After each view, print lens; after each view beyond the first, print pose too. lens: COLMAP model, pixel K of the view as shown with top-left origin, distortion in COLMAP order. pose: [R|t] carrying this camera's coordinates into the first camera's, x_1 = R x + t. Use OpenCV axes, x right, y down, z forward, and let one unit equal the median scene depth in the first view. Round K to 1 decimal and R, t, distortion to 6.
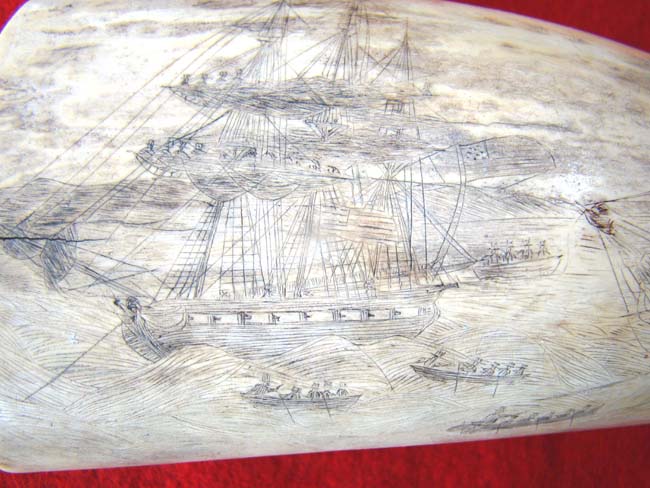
lens RADIAL K [[595.6, 0, 324.7], [0, 595.6, 241.1], [0, 0, 1]] dist [-0.241198, 0.087319]
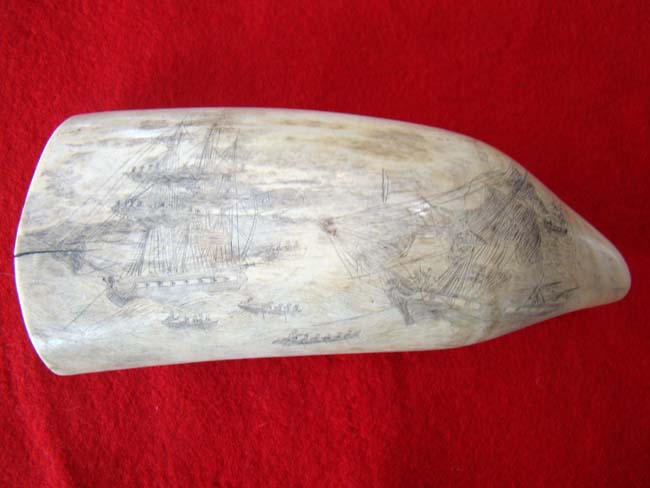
lens RADIAL K [[595.6, 0, 324.7], [0, 595.6, 241.1], [0, 0, 1]] dist [-0.241198, 0.087319]
pose [[0.992354, -0.046836, -0.114191, 0.679810], [0.044718, 0.998778, -0.021035, 0.046868], [0.115036, 0.015767, 0.993236, -0.986986]]
